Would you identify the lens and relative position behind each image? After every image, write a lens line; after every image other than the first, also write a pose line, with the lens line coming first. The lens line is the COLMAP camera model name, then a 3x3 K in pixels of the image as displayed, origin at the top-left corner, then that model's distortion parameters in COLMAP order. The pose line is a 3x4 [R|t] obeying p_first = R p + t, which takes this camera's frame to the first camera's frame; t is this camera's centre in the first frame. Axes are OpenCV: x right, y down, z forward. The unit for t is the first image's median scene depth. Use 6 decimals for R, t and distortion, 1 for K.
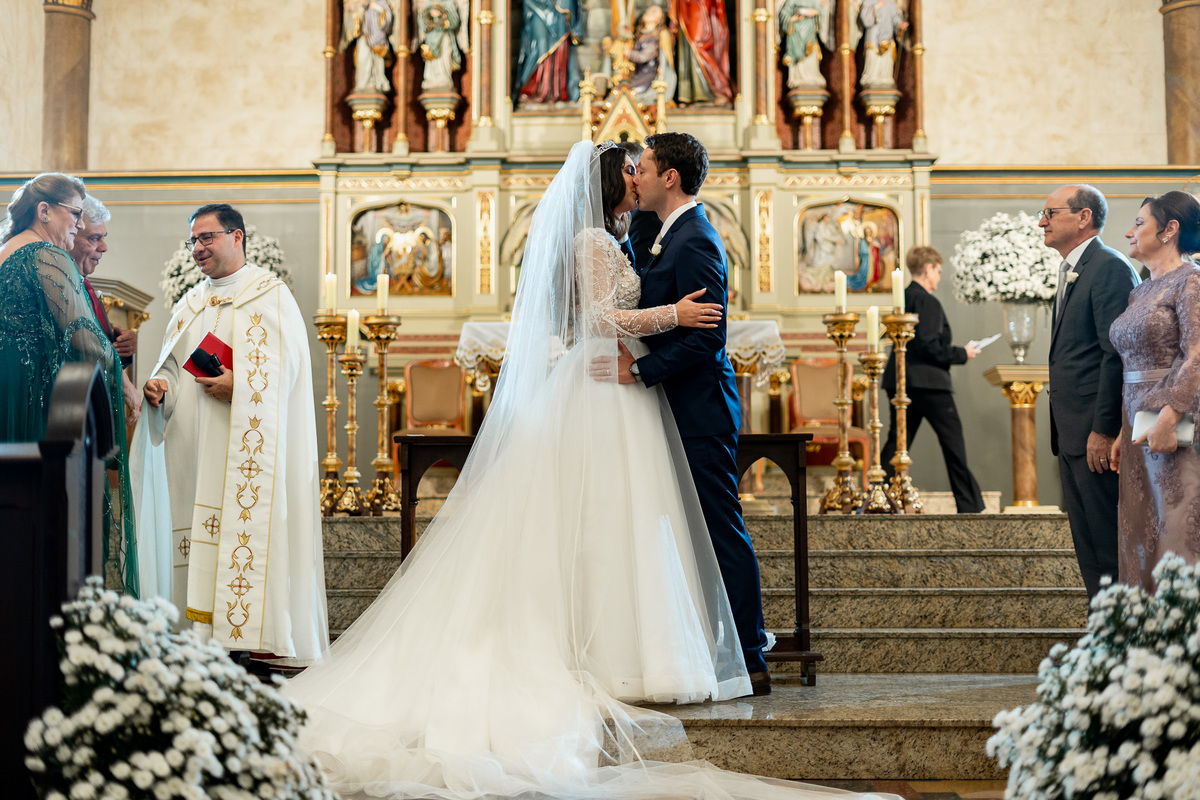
lens RADIAL K [[1724.7, 0, 600.0], [0, 1724.7, 400.0], [0, 0, 1]] dist [-0.014702, 0.013918]
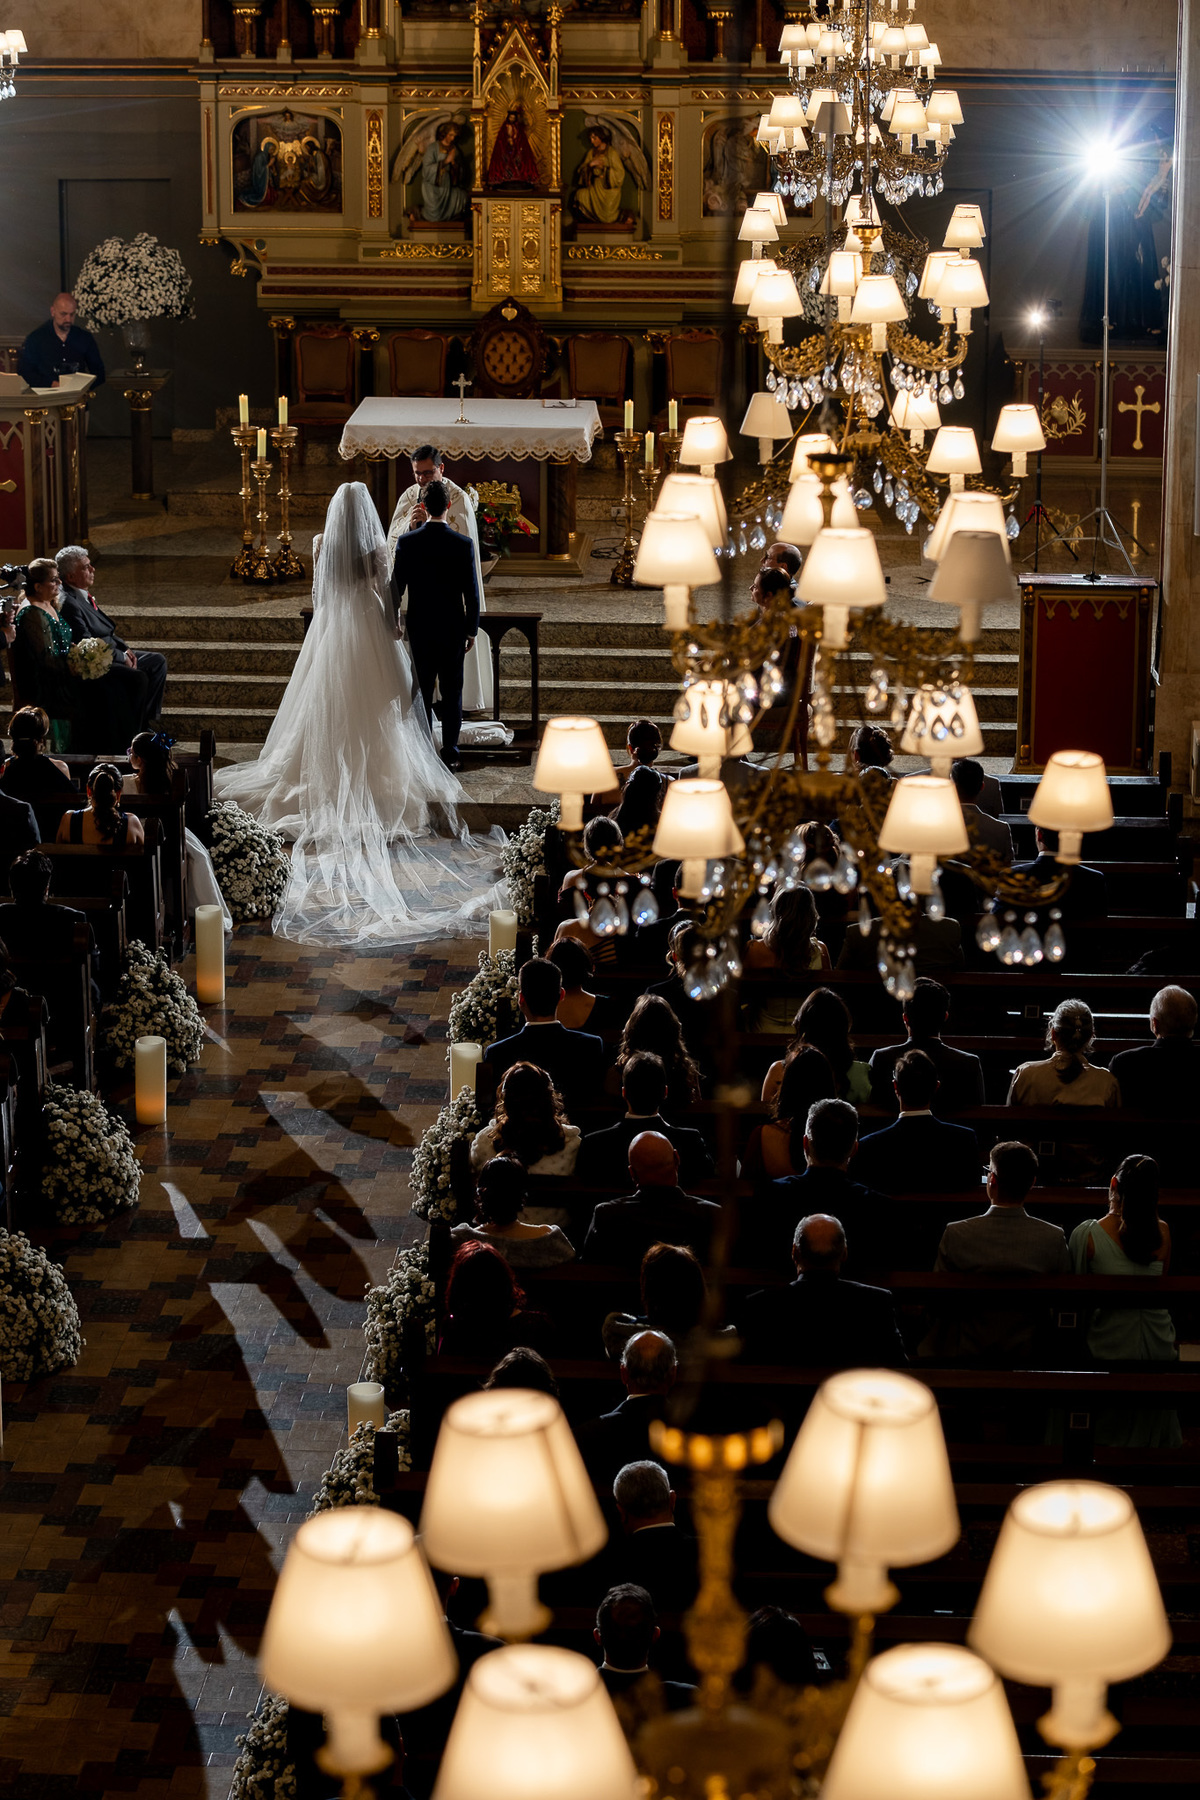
lens RADIAL K [[4417.4, 0, 600.0], [0, 4417.4, 900.0], [0, 0, 1]] dist [-0.056460, -0.801608]
pose [[0.999275, 0.014957, -0.035019, 0.146353], [-0.002416, 0.942679, 0.333693, -0.509940], [0.038003, -0.333366, 0.942031, -1.398650]]
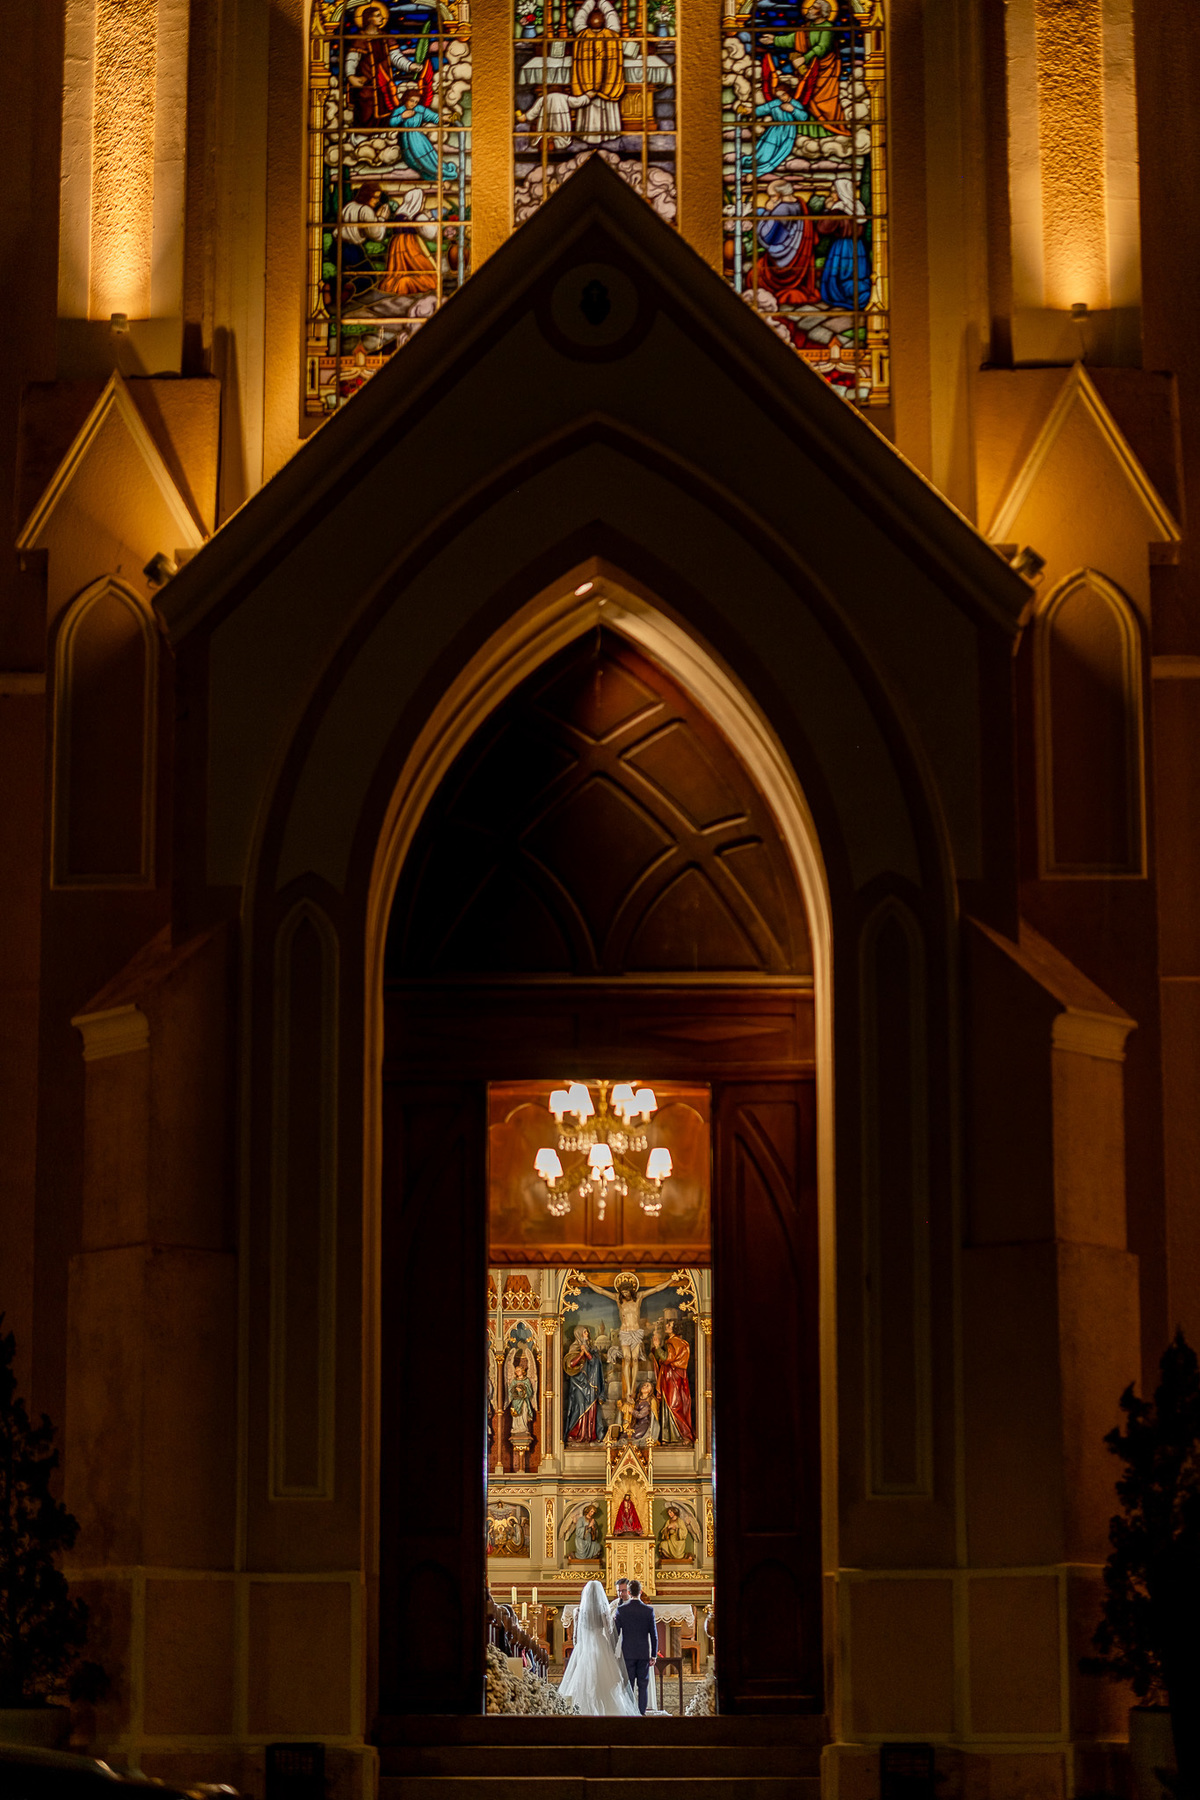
lens RADIAL K [[4417.4, 0, 600.0], [0, 4417.4, 900.0], [0, 0, 1]] dist [-0.056460, -0.801608]
pose [[0.999975, 0.000701, 0.007089, -0.046707], [0.000139, 0.993026, -0.117892, -0.191036], [-0.007123, 0.117890, 0.993001, -3.403325]]
